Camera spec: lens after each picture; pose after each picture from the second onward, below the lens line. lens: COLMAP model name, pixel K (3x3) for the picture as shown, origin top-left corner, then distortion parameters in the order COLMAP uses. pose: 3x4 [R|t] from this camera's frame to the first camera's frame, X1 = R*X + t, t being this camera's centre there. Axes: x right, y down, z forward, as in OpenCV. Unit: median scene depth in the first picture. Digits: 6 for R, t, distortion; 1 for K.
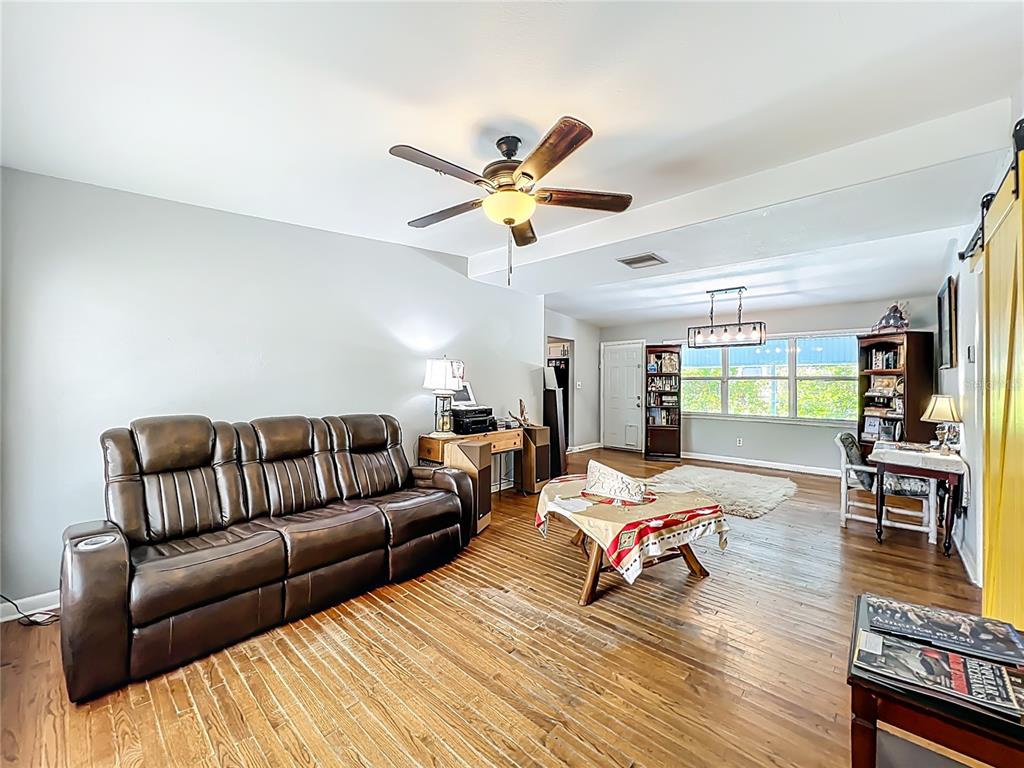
lens RADIAL K [[413.4, 0, 510.2], [0, 413.4, 378.3], [0, 0, 1]] dist [-0.003882, 0.000724]
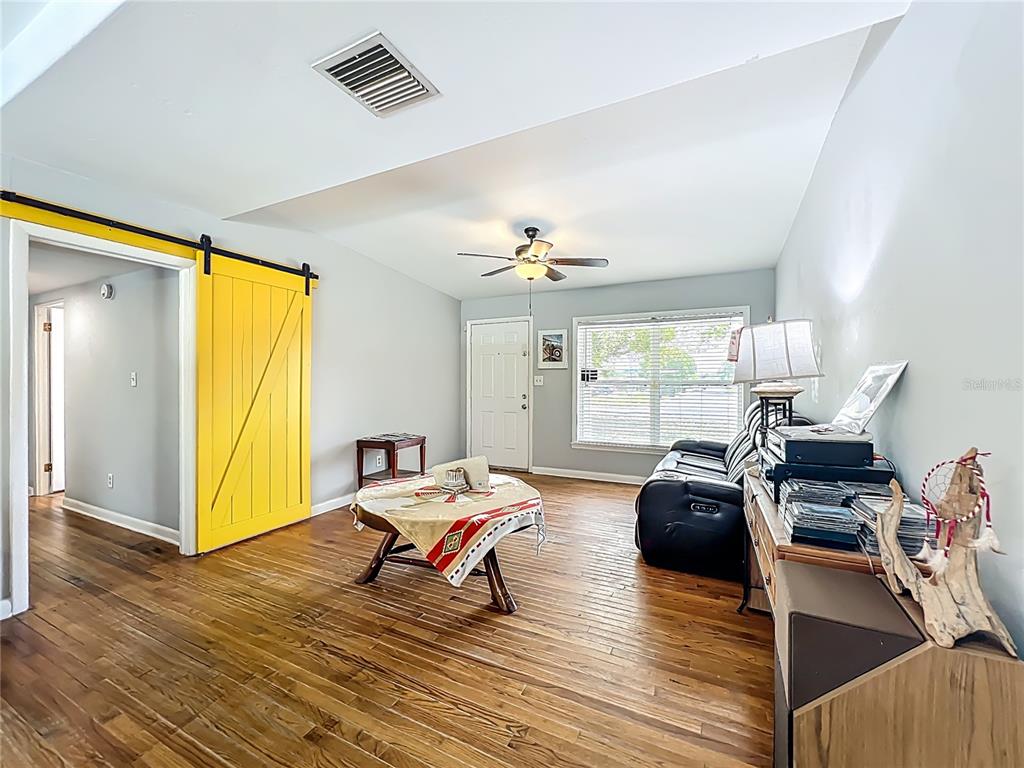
lens RADIAL K [[413.4, 0, 509.0], [0, 413.4, 382.6], [0, 0, 1]] dist [-0.003882, 0.000724]
pose [[-0.959830, -0.010454, -0.280387, 0.221908], [-0.007388, 0.999901, -0.011987, 0.026151], [0.280484, -0.009434, -0.959812, 1.043590]]
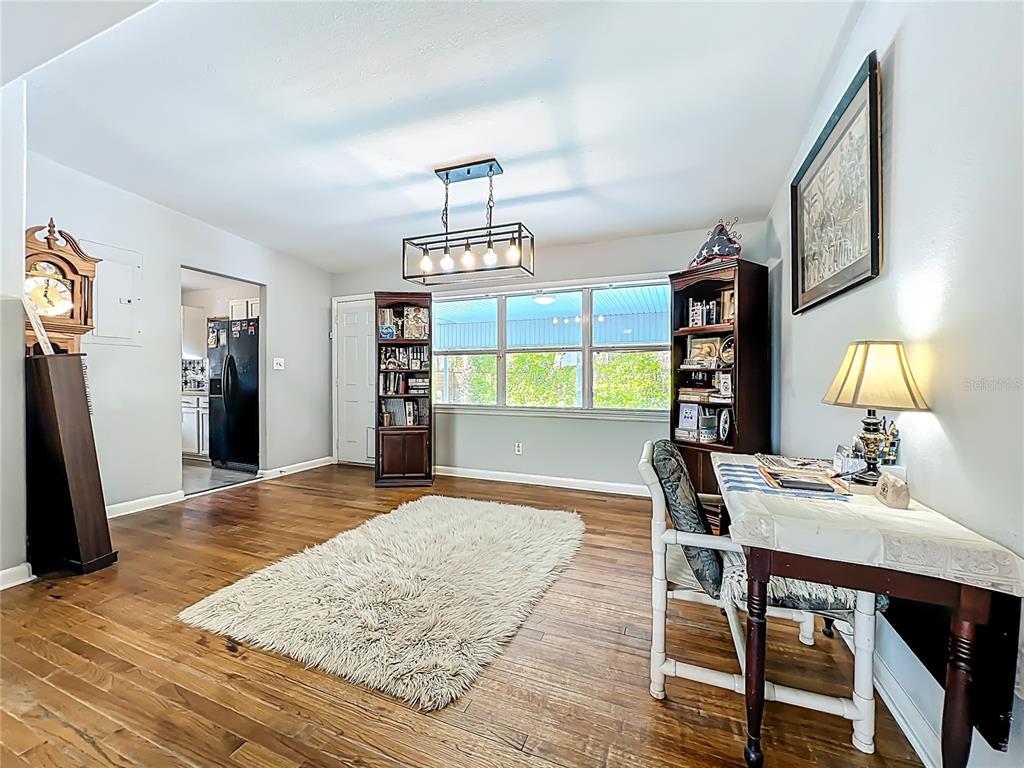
lens RADIAL K [[413.4, 0, 508.2], [0, 413.4, 379.5], [0, 0, 1]] dist [-0.003882, 0.000724]
pose [[0.937623, -0.008837, 0.347542, 0.394303], [0.003373, 0.999861, 0.016326, 0.045919], [-0.347638, -0.014136, 0.937522, 0.498534]]
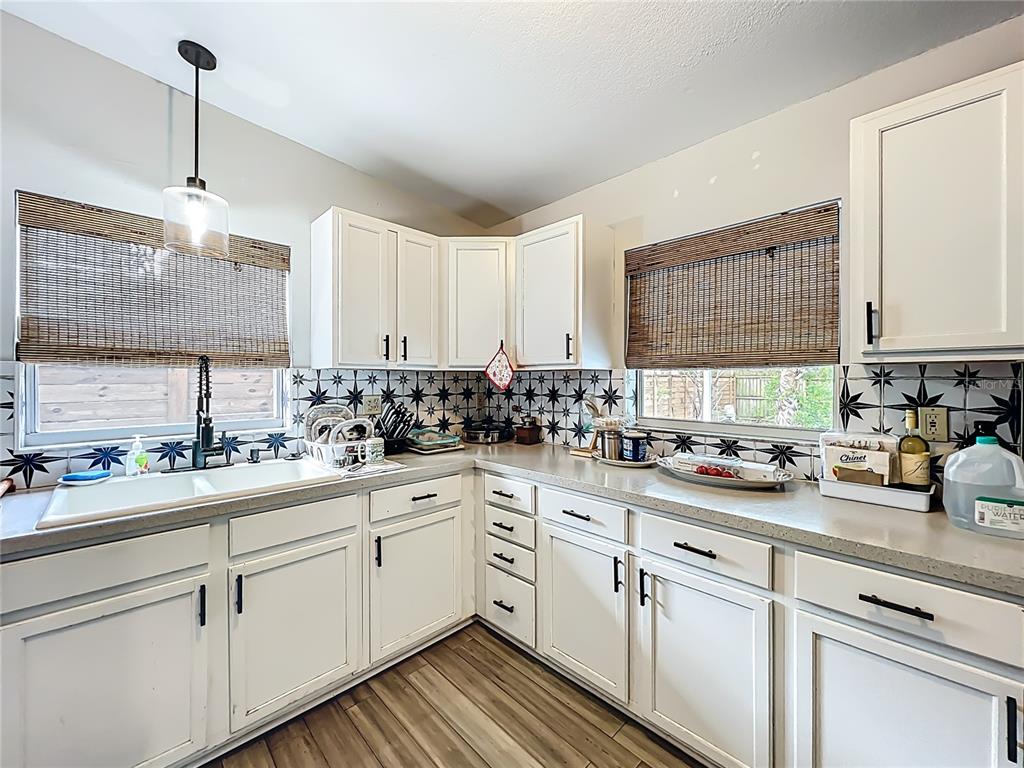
lens RADIAL K [[413.4, 0, 515.2], [0, 413.4, 381.8], [0, 0, 1]] dist [-0.003882, 0.000724]
pose [[0.998714, -0.008328, -0.050009, -0.091432], [0.009097, 0.999843, 0.015176, 0.010808], [0.049875, -0.015611, 0.998633, 1.472022]]
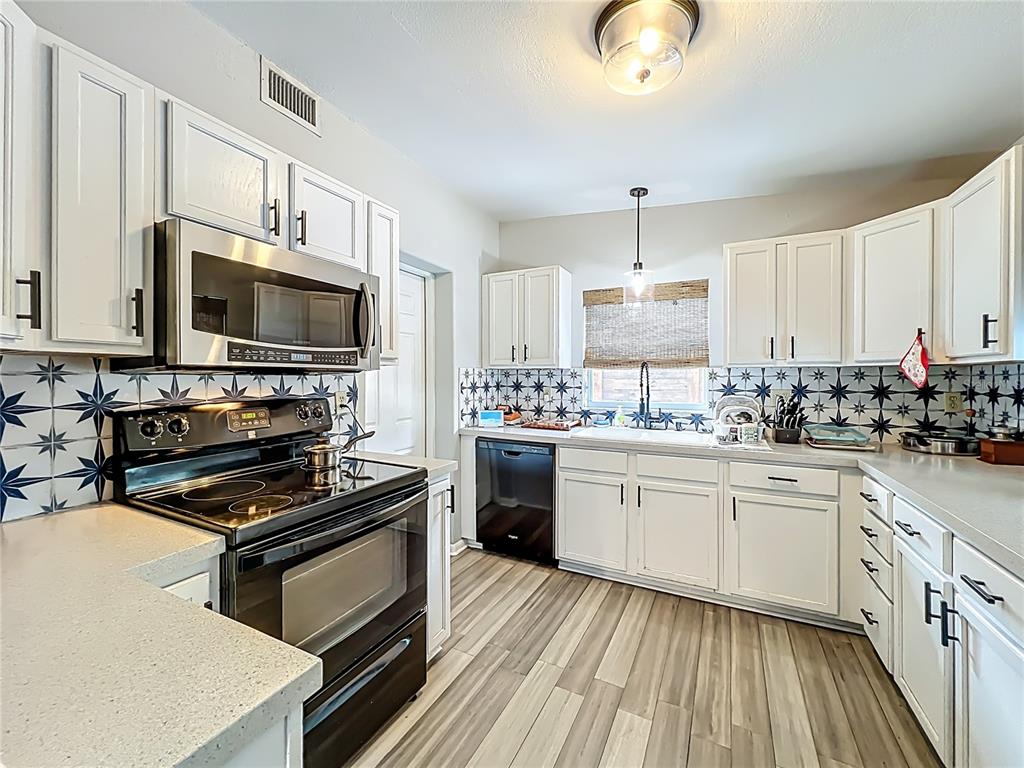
lens RADIAL K [[413.4, 0, 507.8], [0, 413.4, 381.2], [0, 0, 1]] dist [-0.003882, 0.000724]
pose [[0.268314, 0.001444, -0.963331, 0.127958], [0.014160, 0.999885, 0.005443, 0.012966], [0.963228, -0.015101, 0.268262, 1.456241]]
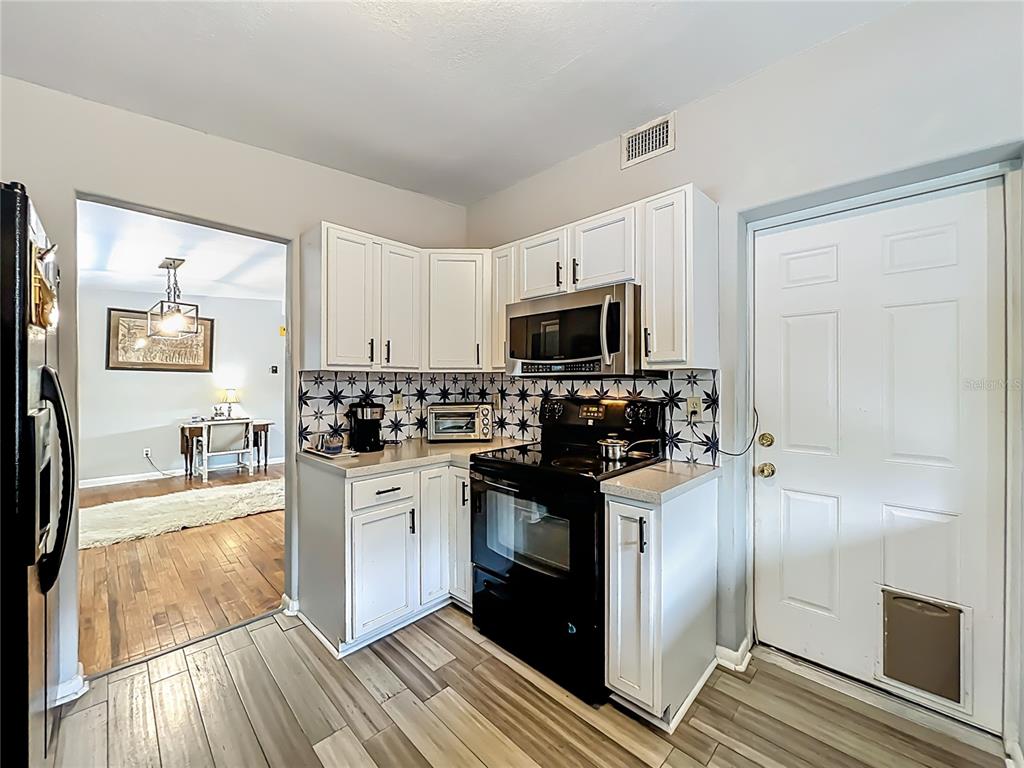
lens RADIAL K [[413.4, 0, 512.9], [0, 413.4, 382.5], [0, 0, 1]] dist [-0.003882, 0.000724]
pose [[-0.999584, -0.007154, 0.027939, -0.142688], [-0.007397, 0.999936, -0.008595, 0.013857], [-0.027876, -0.008798, -0.999573, 1.787350]]
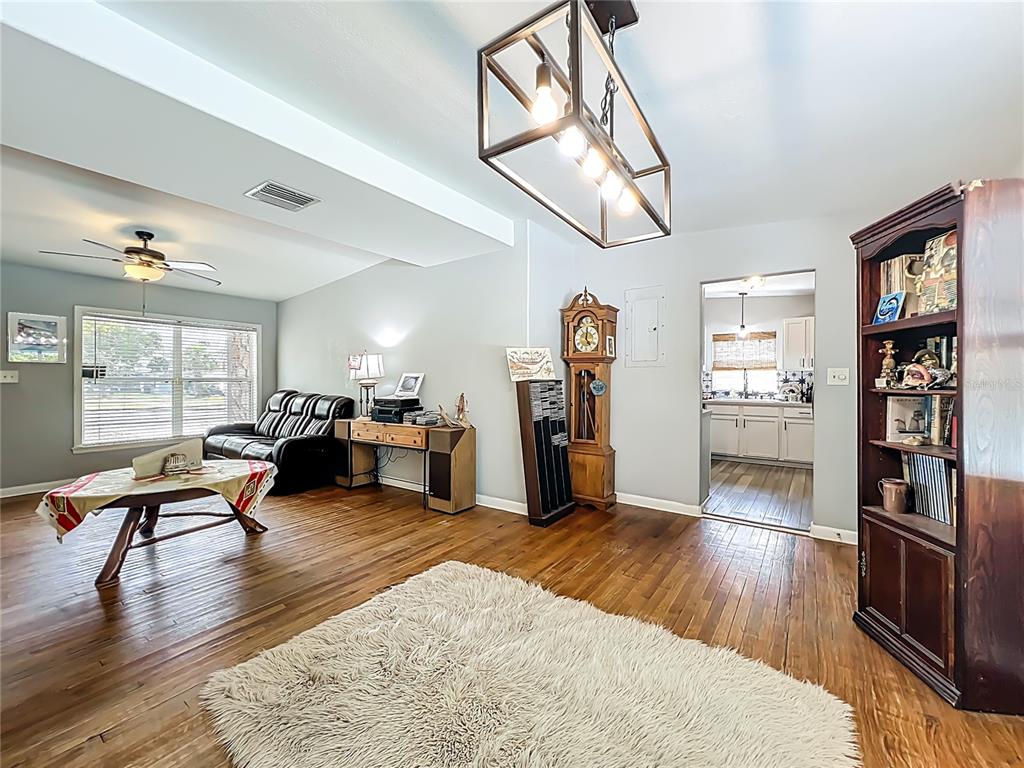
lens RADIAL K [[413.4, 0, 509.9], [0, 413.4, 382.1], [0, 0, 1]] dist [-0.003882, 0.000724]
pose [[0.121282, -0.004387, -0.992608, 0.775040], [0.009902, 0.999946, -0.003209, 0.030708], [0.992569, -0.009440, 0.121319, 0.939600]]
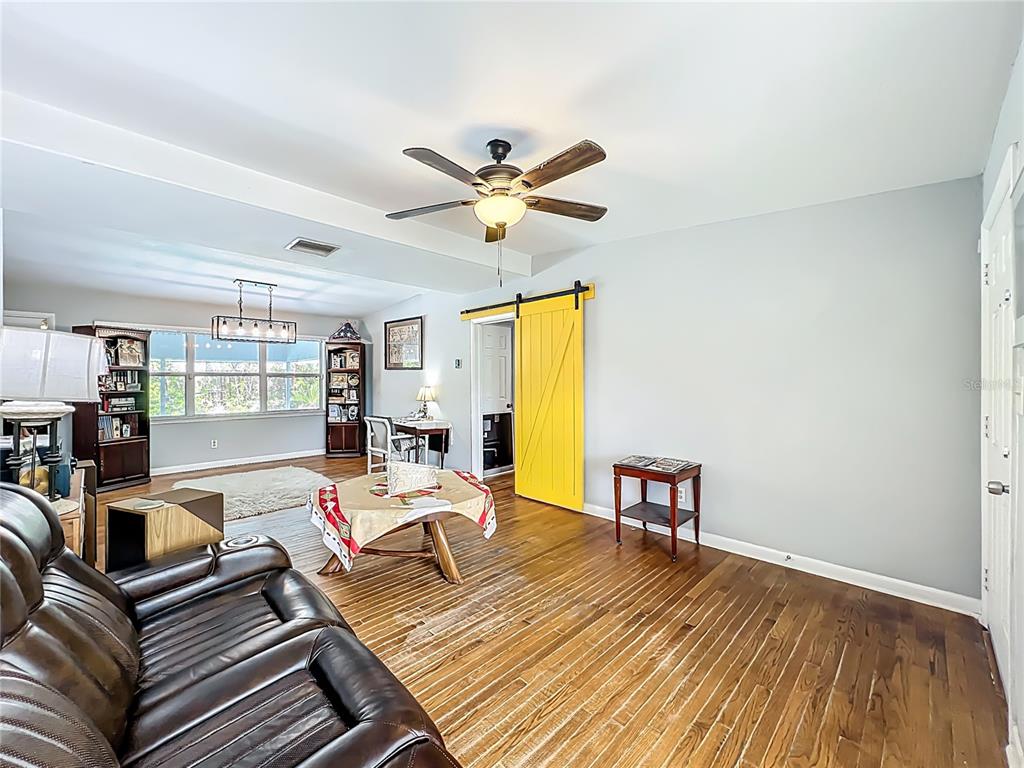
lens RADIAL K [[413.4, 0, 508.3], [0, 413.4, 378.5], [0, 0, 1]] dist [-0.003882, 0.000724]
pose [[0.048468, -0.006928, 0.998801, -0.416179], [-0.006570, 0.999952, 0.007255, -0.002472], [-0.998803, -0.006914, 0.048421, 0.376310]]
